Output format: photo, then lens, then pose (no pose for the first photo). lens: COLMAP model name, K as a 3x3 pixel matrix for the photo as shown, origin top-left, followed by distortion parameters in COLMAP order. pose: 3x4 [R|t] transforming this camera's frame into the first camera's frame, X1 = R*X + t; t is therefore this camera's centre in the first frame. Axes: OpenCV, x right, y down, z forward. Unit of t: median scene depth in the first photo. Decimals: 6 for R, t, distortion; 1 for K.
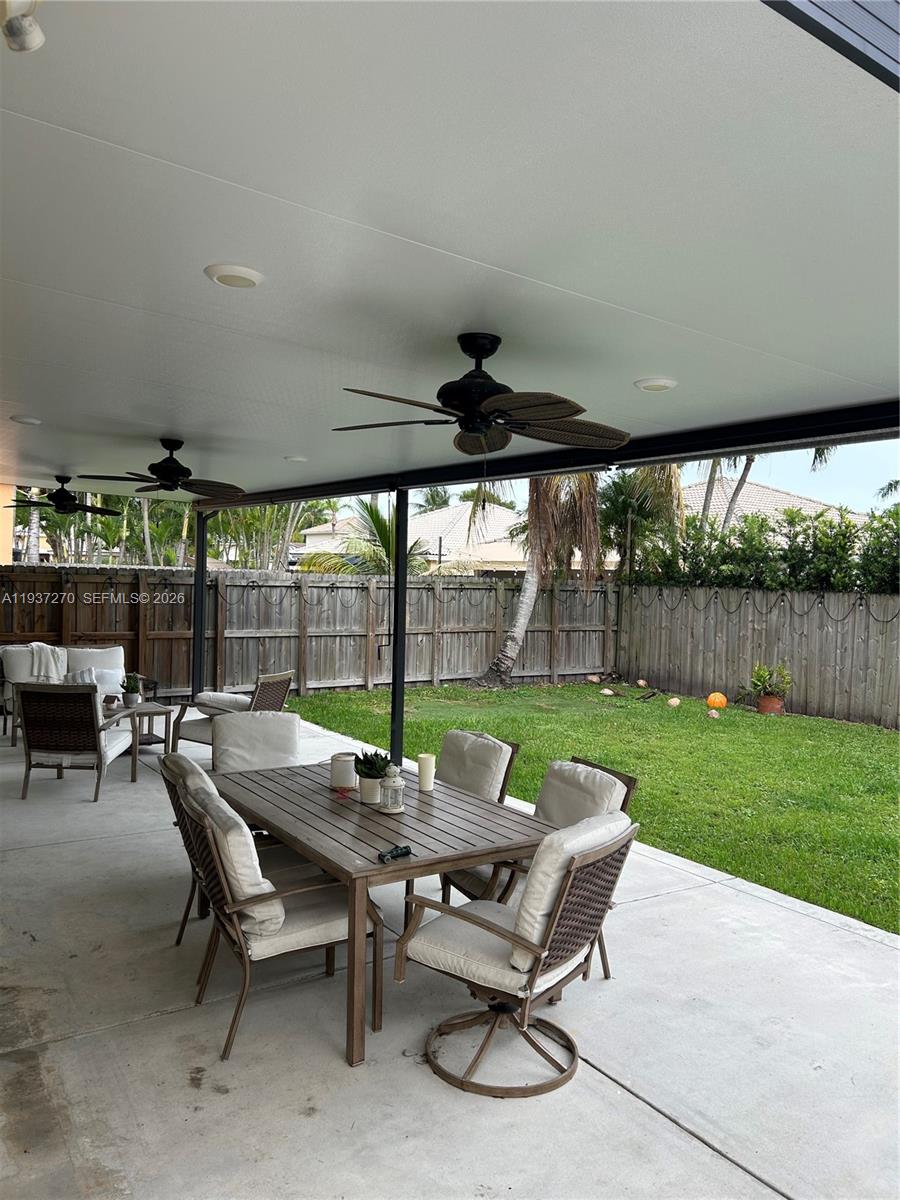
lens RADIAL K [[894.5, 0, 450.0], [0, 894.5, 600.0], [0, 0, 1]] dist [0.060106, -0.084270]
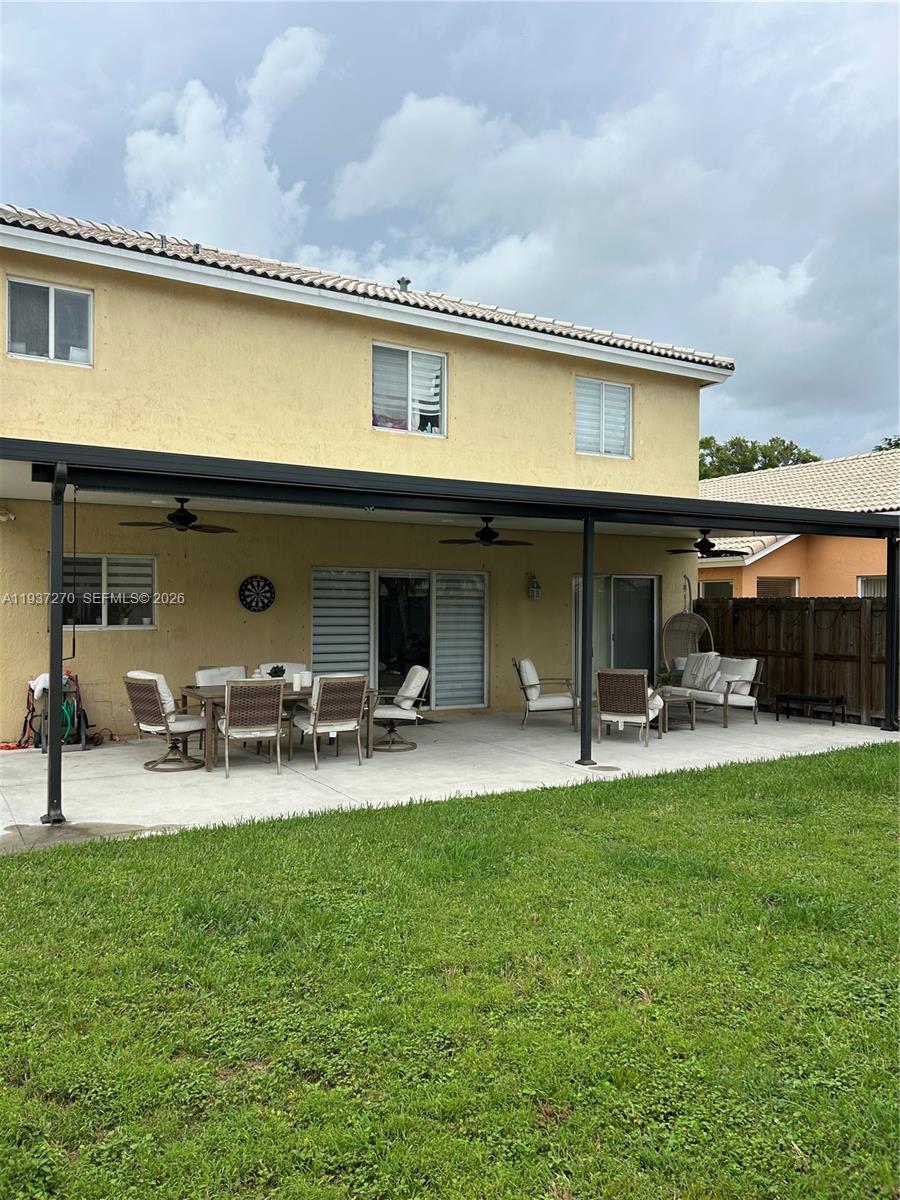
lens RADIAL K [[894.5, 0, 450.0], [0, 894.5, 600.0], [0, 0, 1]] dist [0.060106, -0.084270]
pose [[-0.079080, -0.038690, -0.996117, 0.780941], [-0.036539, 0.998688, -0.035889, 0.026800], [0.996198, 0.033559, -0.080390, 0.594082]]
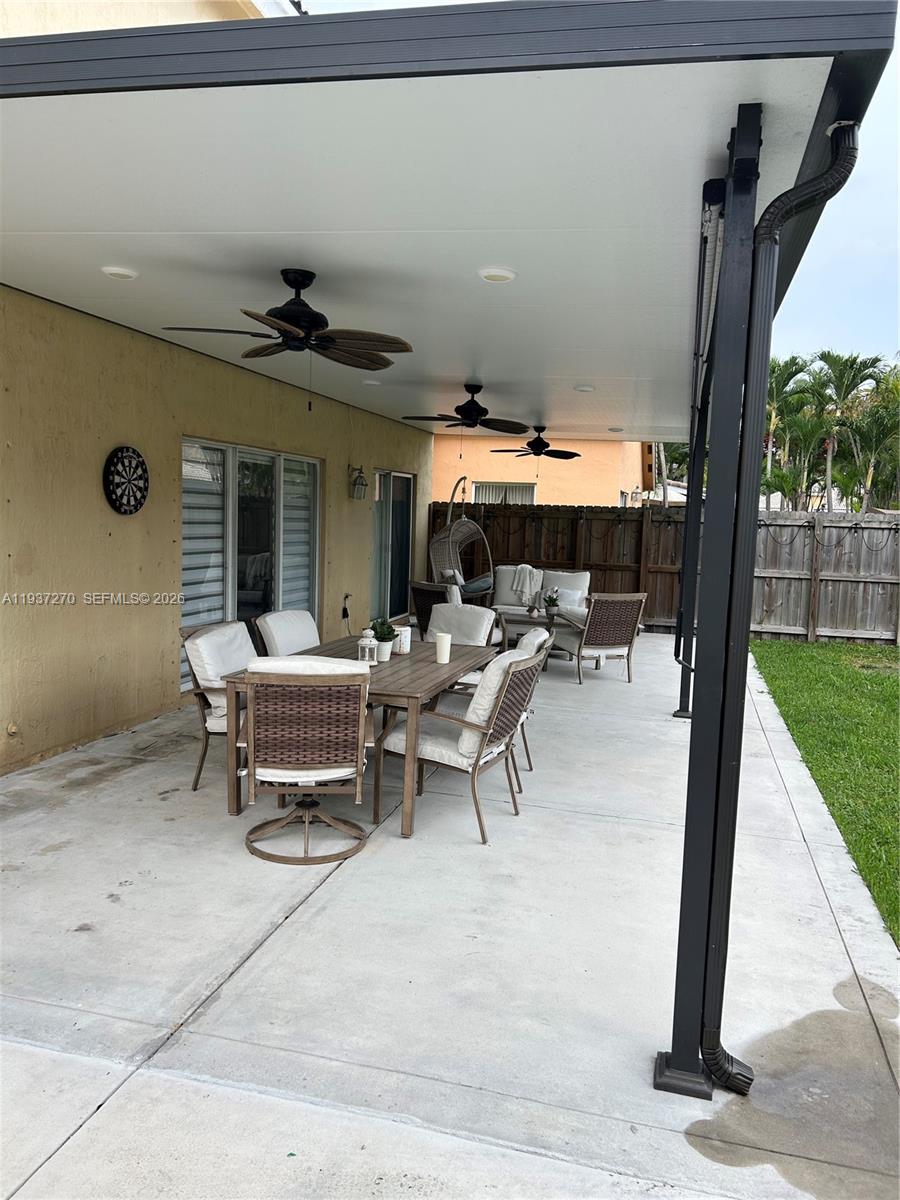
lens RADIAL K [[904.3, 0, 450.0], [0, 904.3, 600.0], [0, 0, 1]] dist [0.047440, -0.084375]
pose [[0.653051, 0.065555, -0.754471, 0.344411], [-0.035831, 0.997805, 0.055684, 0.025460], [0.756466, -0.009331, 0.653967, 0.095918]]
